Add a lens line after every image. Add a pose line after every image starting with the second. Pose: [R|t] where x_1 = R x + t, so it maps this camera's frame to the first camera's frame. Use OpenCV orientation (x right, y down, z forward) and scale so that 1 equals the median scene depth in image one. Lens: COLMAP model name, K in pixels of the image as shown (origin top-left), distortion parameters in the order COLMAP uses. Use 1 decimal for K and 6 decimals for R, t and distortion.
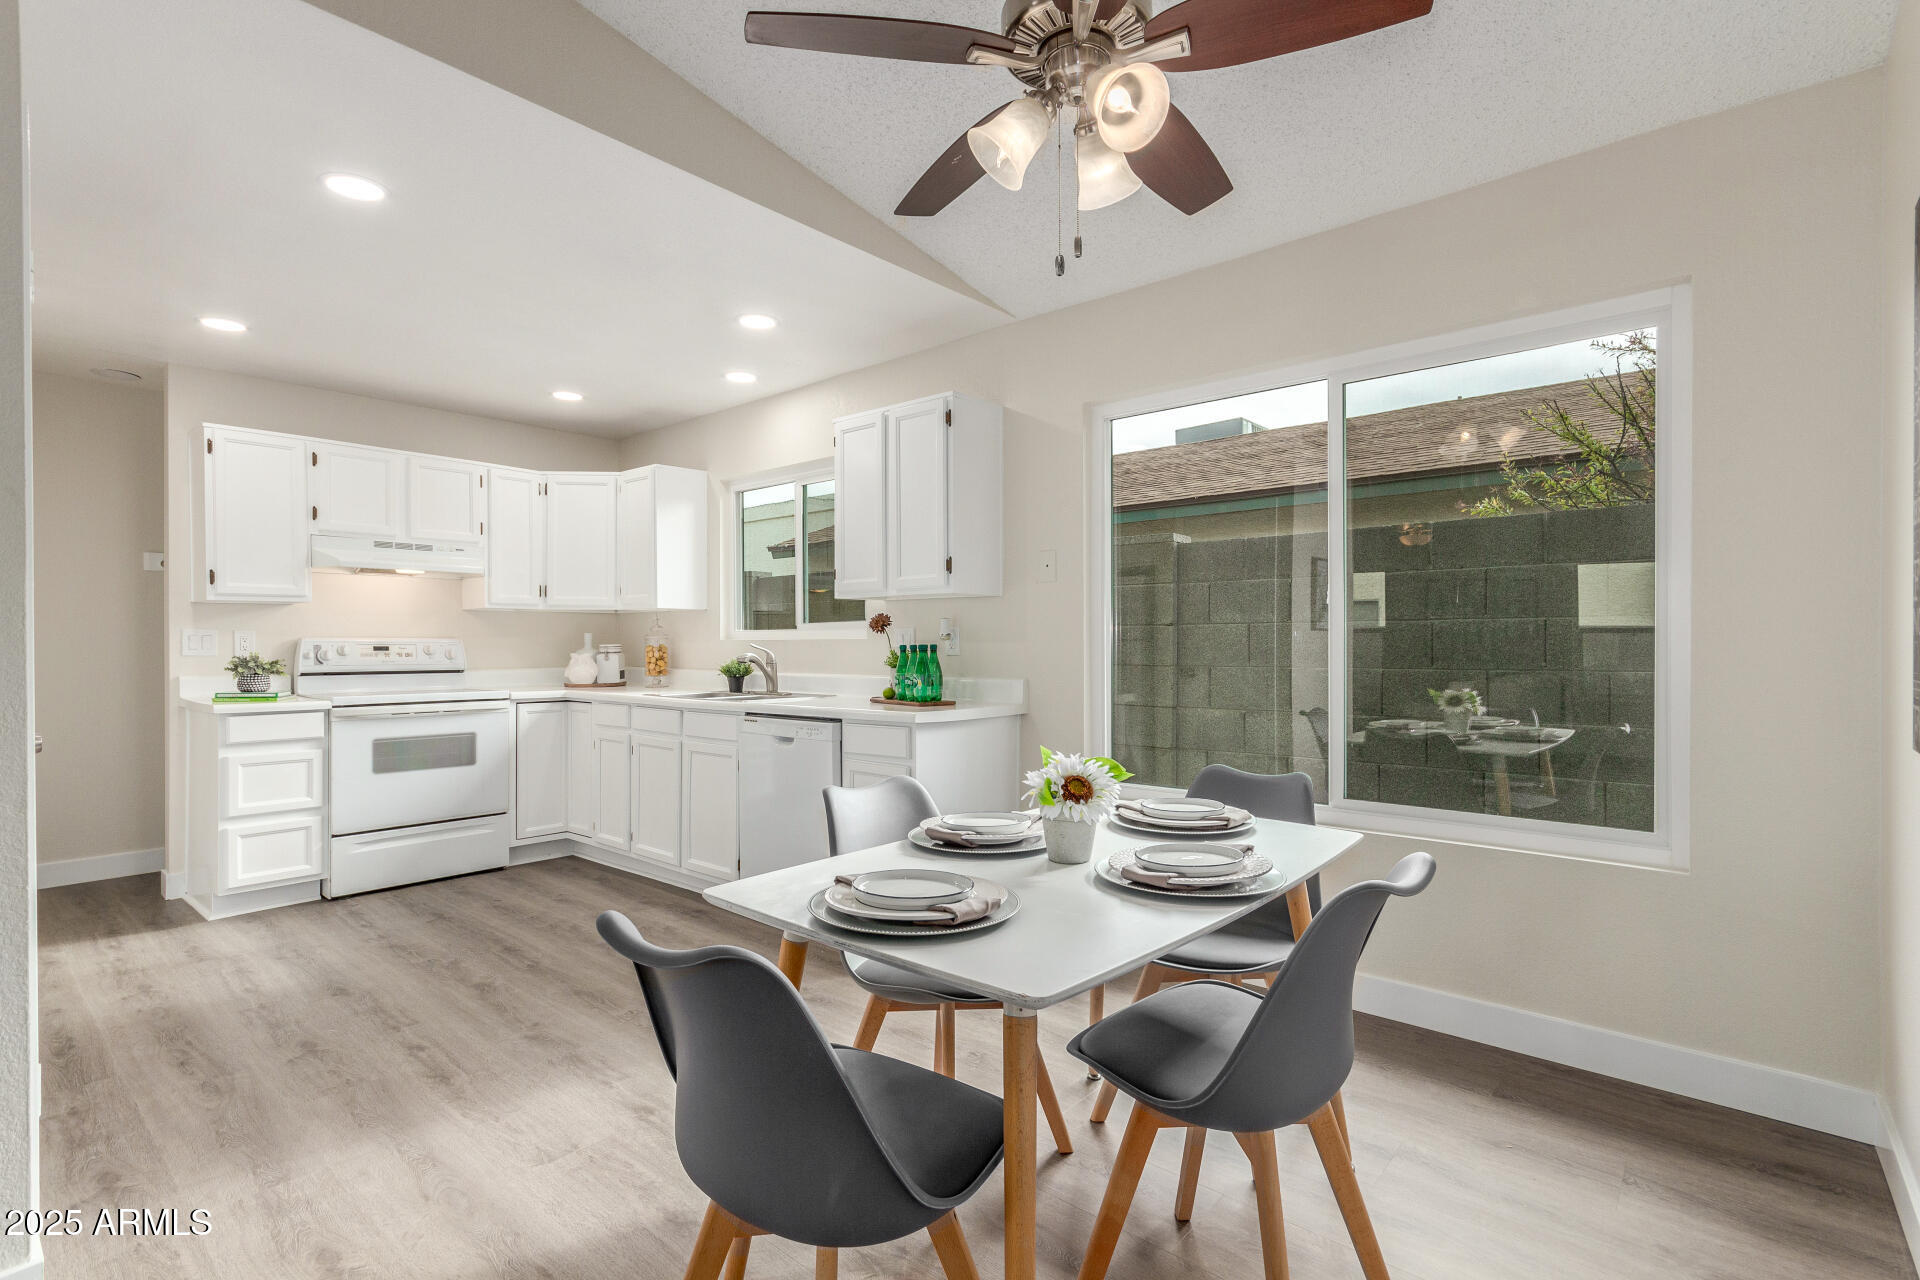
lens RADIAL K [[900.0, 0, 956.4], [0, 900.0, 640.5], [0, 0, 1]] dist [0.004910, 0.000134]
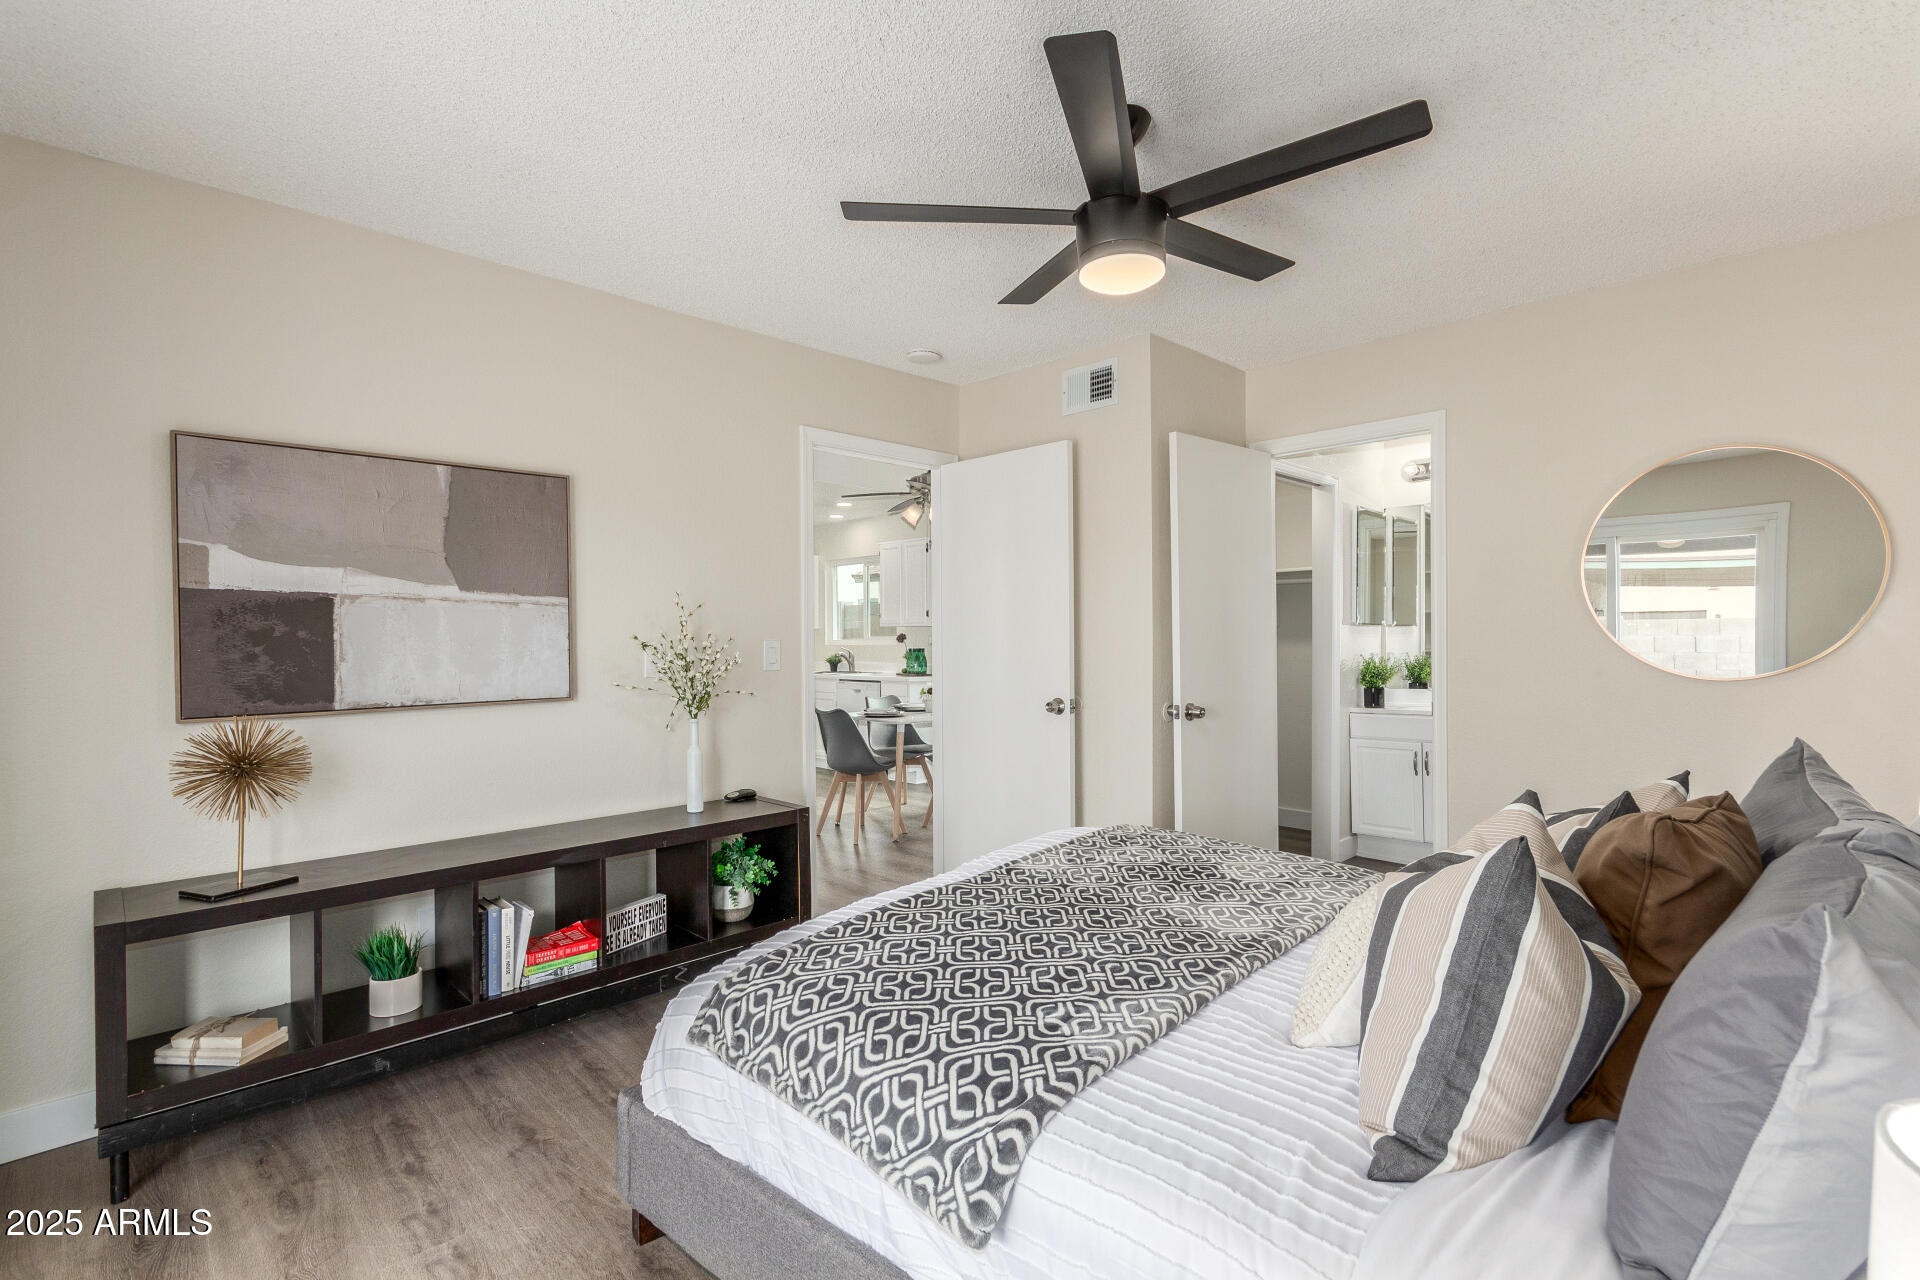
lens RADIAL K [[982.3, 0, 961.1], [0, 982.3, 642.2], [0, 0, 1]] dist [0.000139, 0.000000]
pose [[0.995009, 0.002725, -0.099746, 0.282537], [-0.001963, 0.999968, 0.007737, -0.027031], [0.099764, -0.007503, 0.994983, -1.271634]]
